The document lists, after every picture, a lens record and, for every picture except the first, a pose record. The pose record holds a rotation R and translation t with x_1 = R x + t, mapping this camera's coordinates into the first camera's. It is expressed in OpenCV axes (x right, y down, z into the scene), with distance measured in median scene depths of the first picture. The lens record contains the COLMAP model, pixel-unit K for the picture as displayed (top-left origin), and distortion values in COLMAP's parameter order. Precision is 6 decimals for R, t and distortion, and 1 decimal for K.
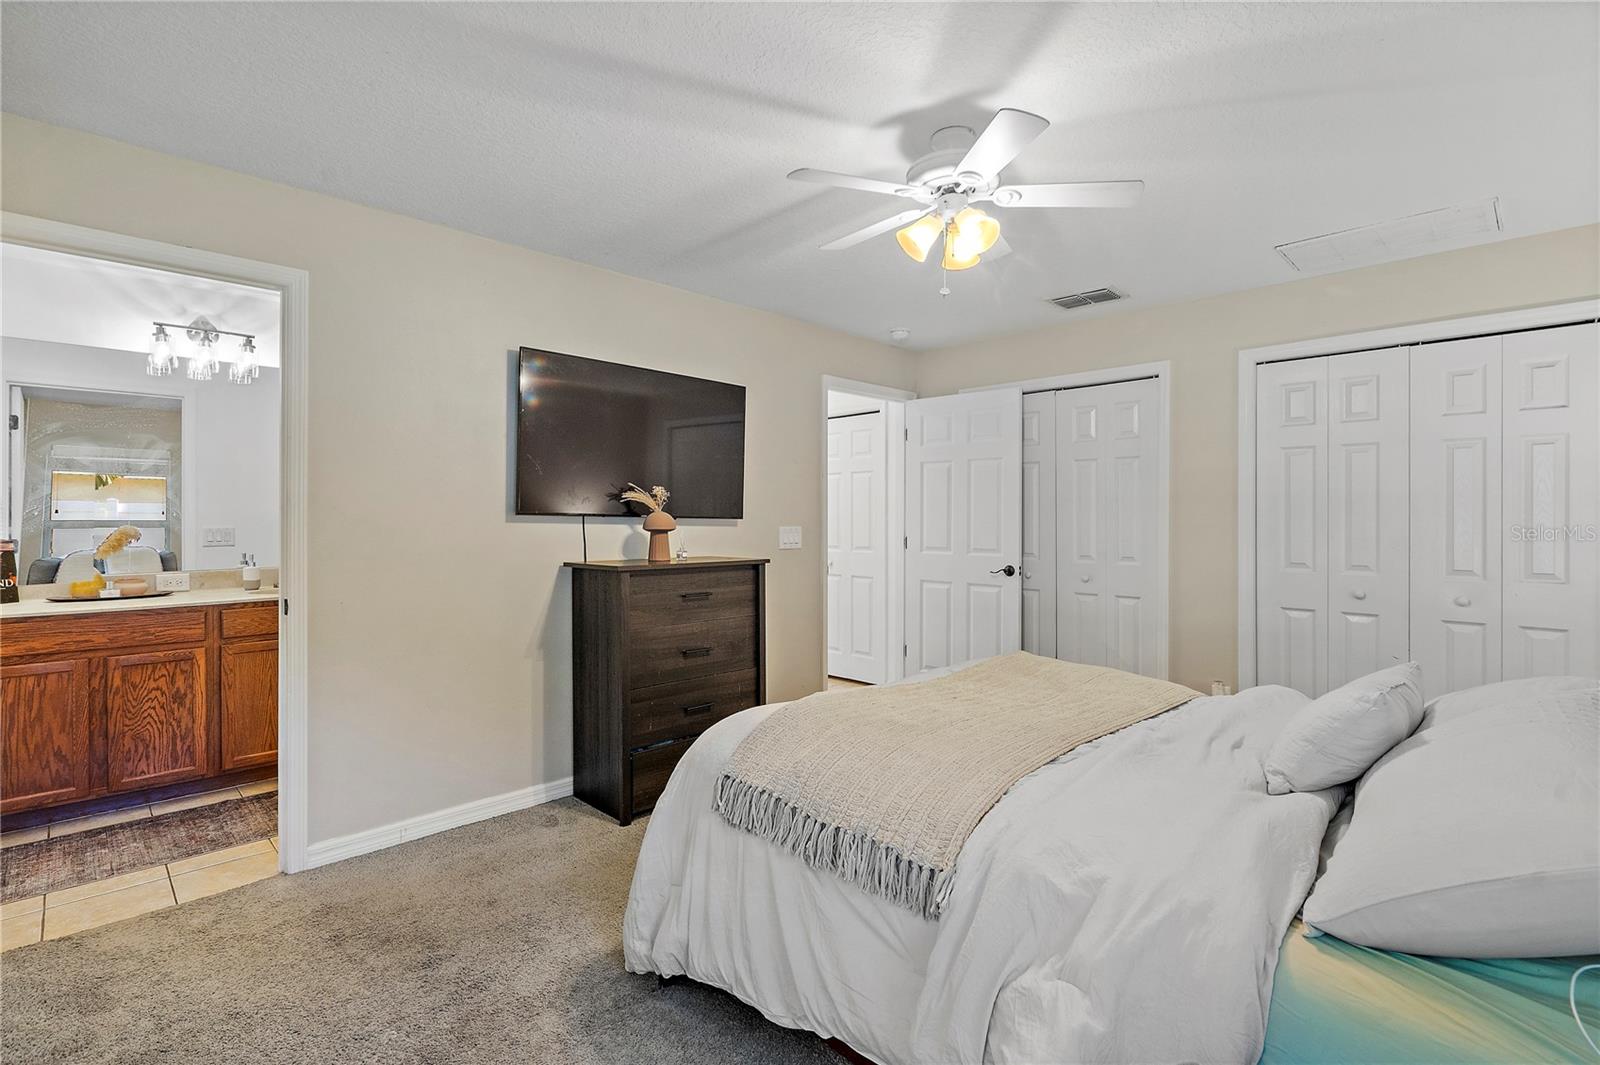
lens RADIAL K [[736.8, 0, 801.7], [0, 736.8, 522.9], [0, 0, 1]] dist [-0.004810, 0.000641]
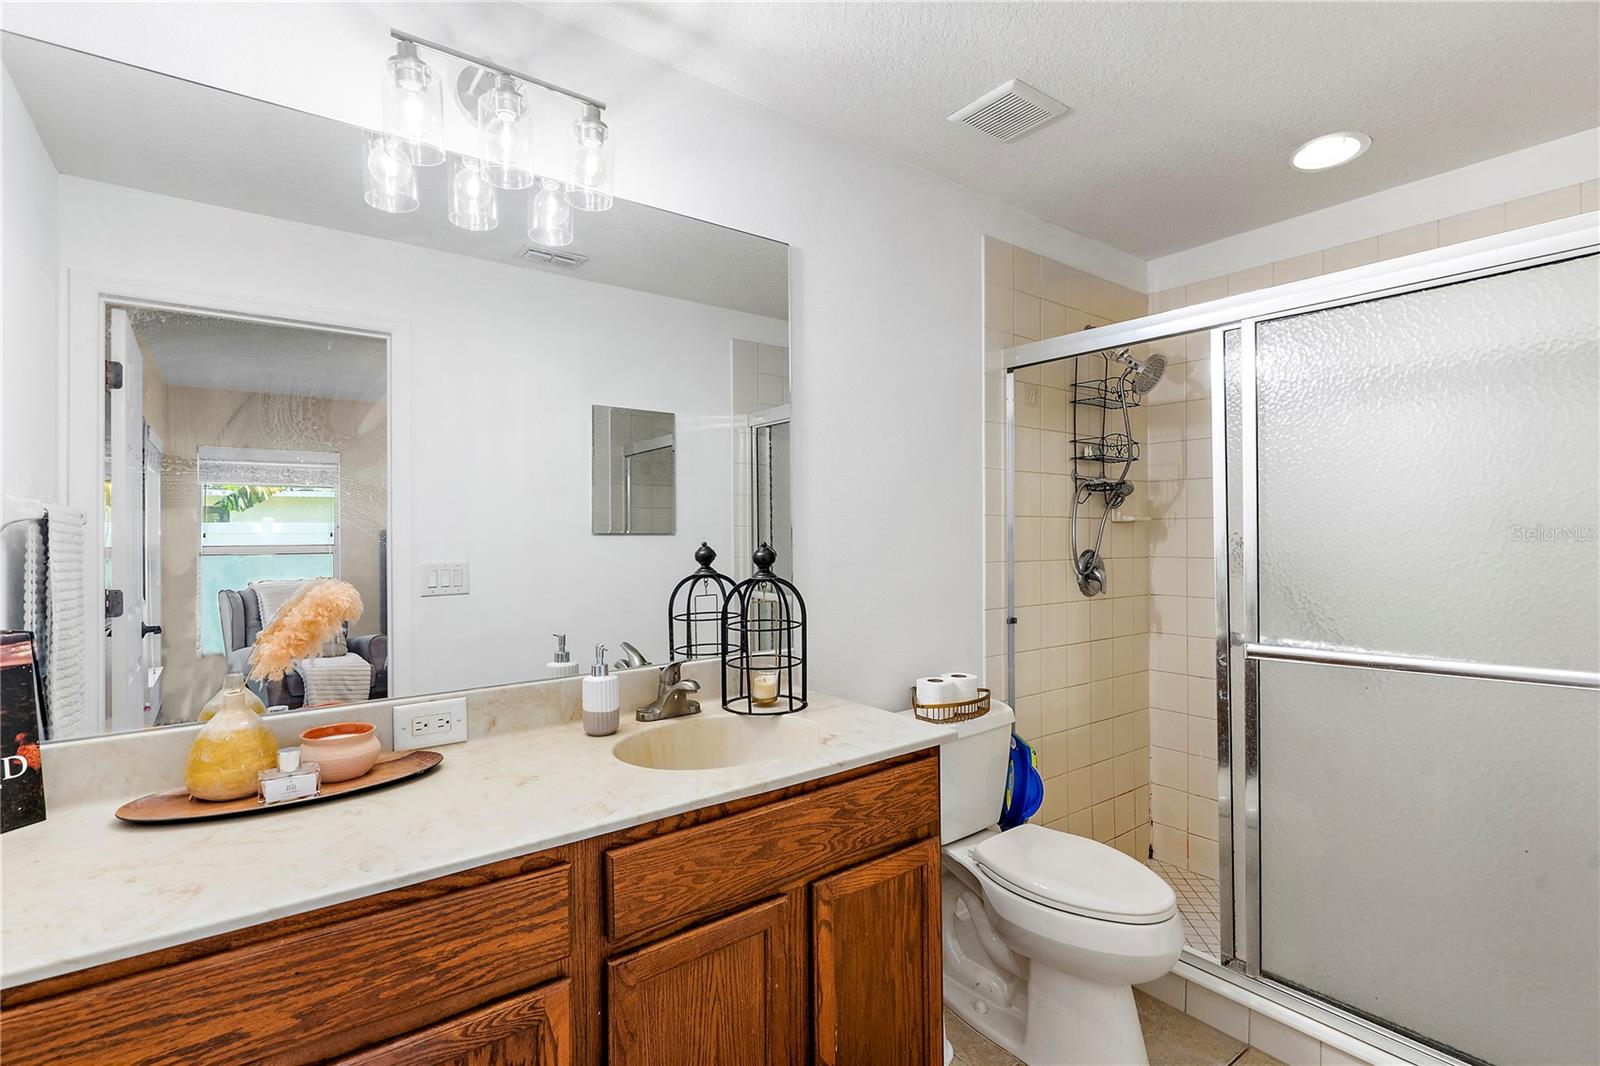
lens RADIAL K [[736.8, 0, 797.7], [0, 736.8, 534.8], [0, 0, 1]] dist [-0.004810, 0.000641]
pose [[0.991803, -0.008085, -0.127524, -0.634229], [0.007757, 0.999965, -0.003069, -0.016701], [0.127544, 0.002055, 0.991831, 0.660182]]
